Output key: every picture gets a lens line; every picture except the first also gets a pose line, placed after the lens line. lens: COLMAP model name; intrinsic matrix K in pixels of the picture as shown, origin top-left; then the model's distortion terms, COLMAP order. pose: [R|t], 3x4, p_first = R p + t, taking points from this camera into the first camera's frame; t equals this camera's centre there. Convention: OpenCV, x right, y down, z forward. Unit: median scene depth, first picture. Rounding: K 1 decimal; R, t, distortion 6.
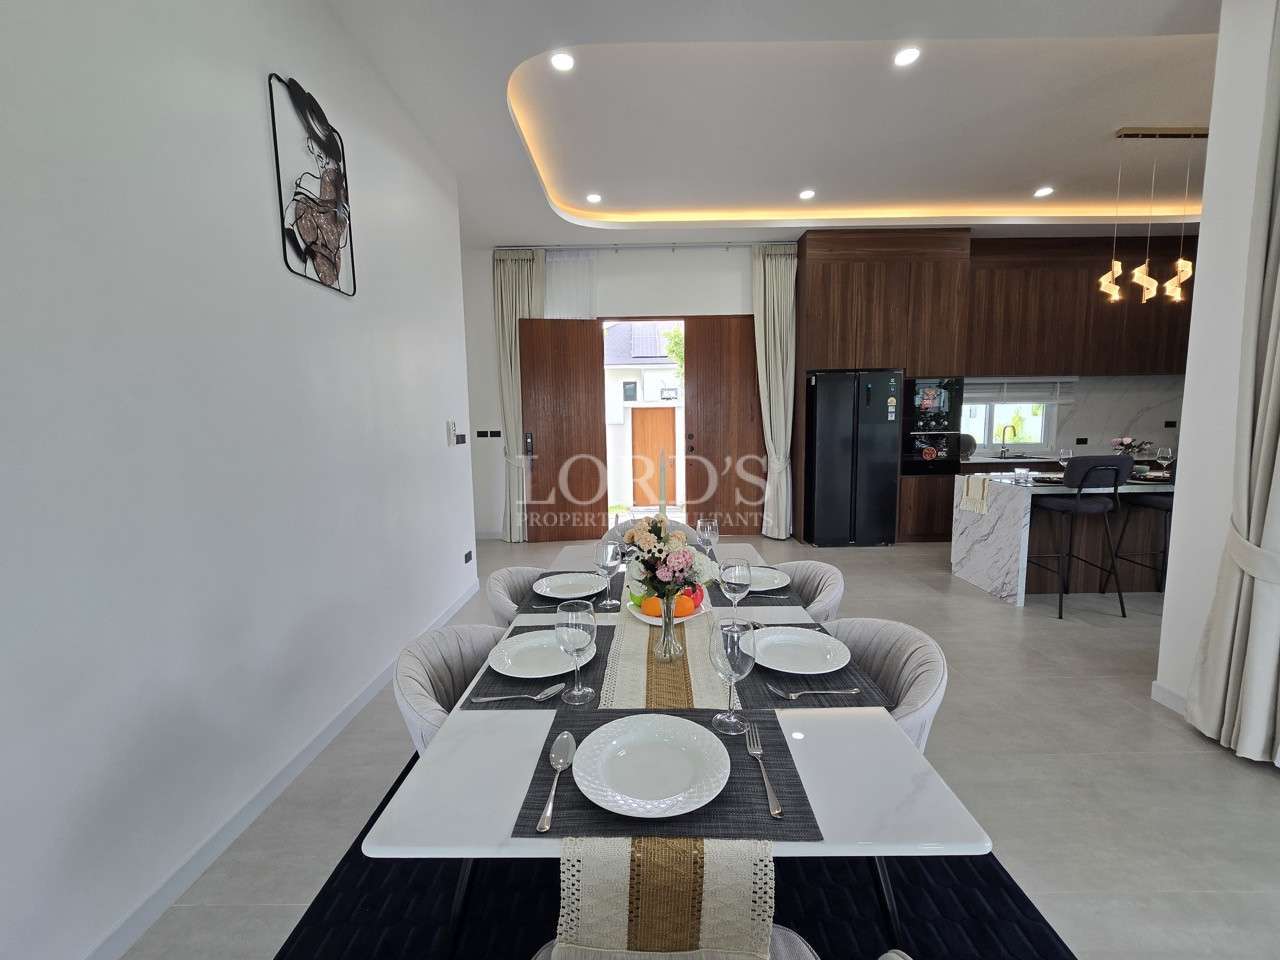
lens RADIAL K [[522.0, 0, 644.9], [0, 522.0, 476.1], [0, 0, 1]] dist [-0.002670, -0.000979]
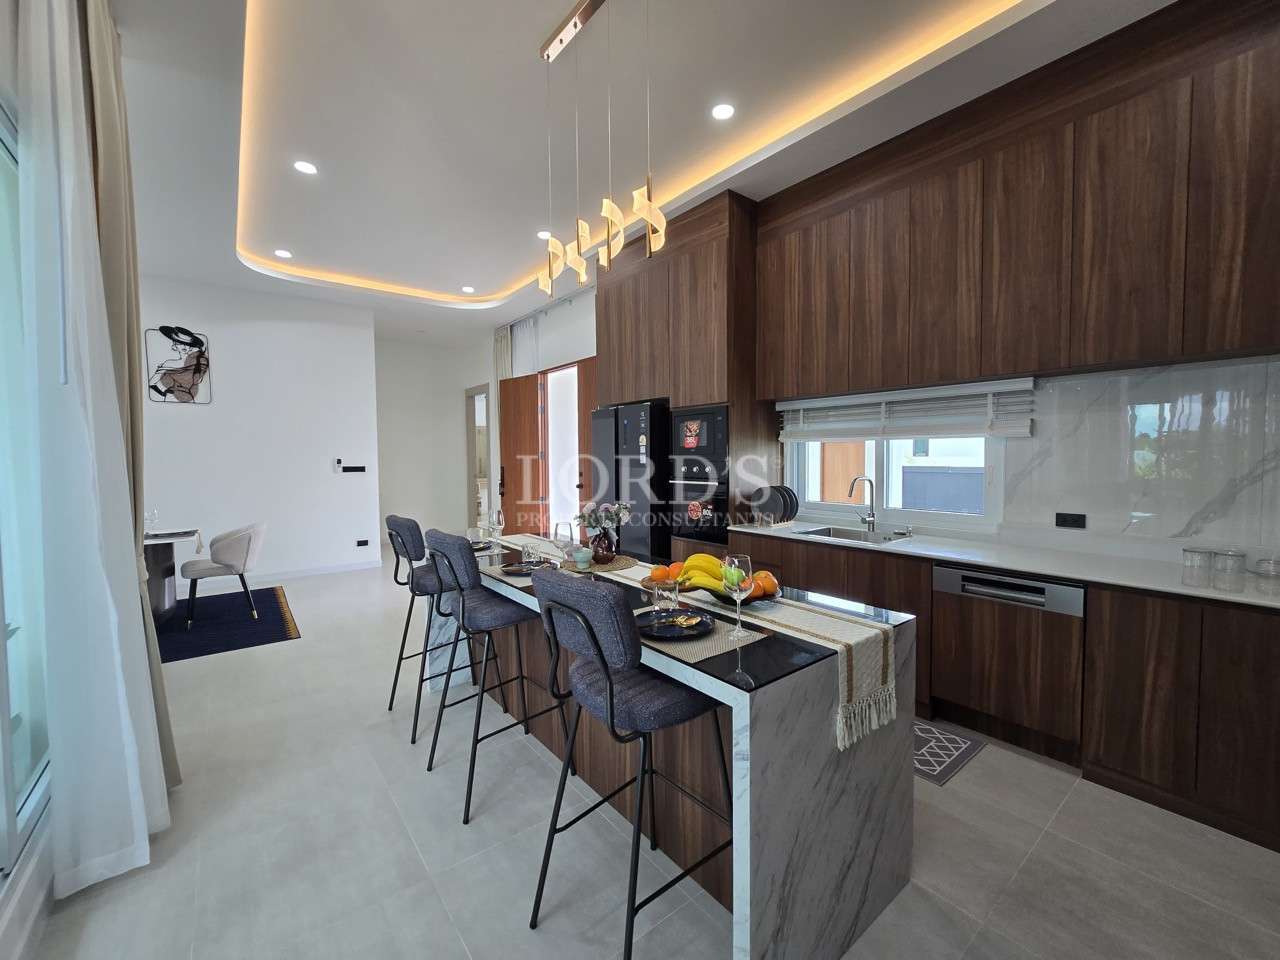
lens RADIAL K [[510.4, 0, 643.7], [0, 510.4, 479.8], [0, 0, 1]] dist [-0.000017, -0.000120]
pose [[0.625478, 0.052024, -0.778505, 1.089408], [-0.086405, 0.996256, -0.002846, -0.079078], [0.775443, 0.069047, 0.627631, 0.507246]]
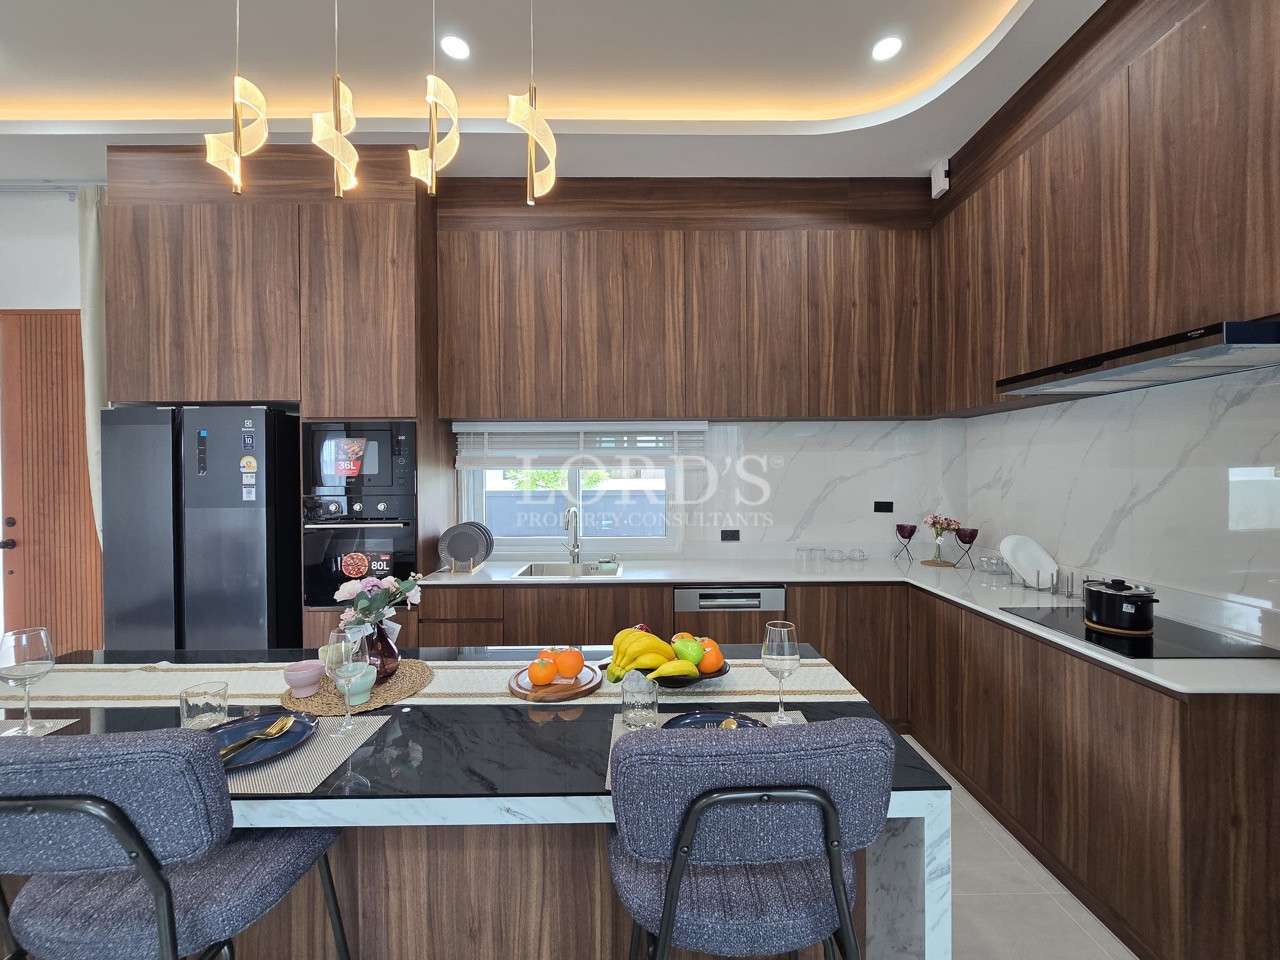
lens RADIAL K [[522.0, 0, 644.9], [0, 522.0, 476.1], [0, 0, 1]] dist [-0.002670, -0.000979]
pose [[0.999907, 0.009737, 0.009535, 0.850216], [-0.008710, 0.994699, -0.102460, -0.082840], [-0.010482, 0.102368, 0.994691, 0.492586]]
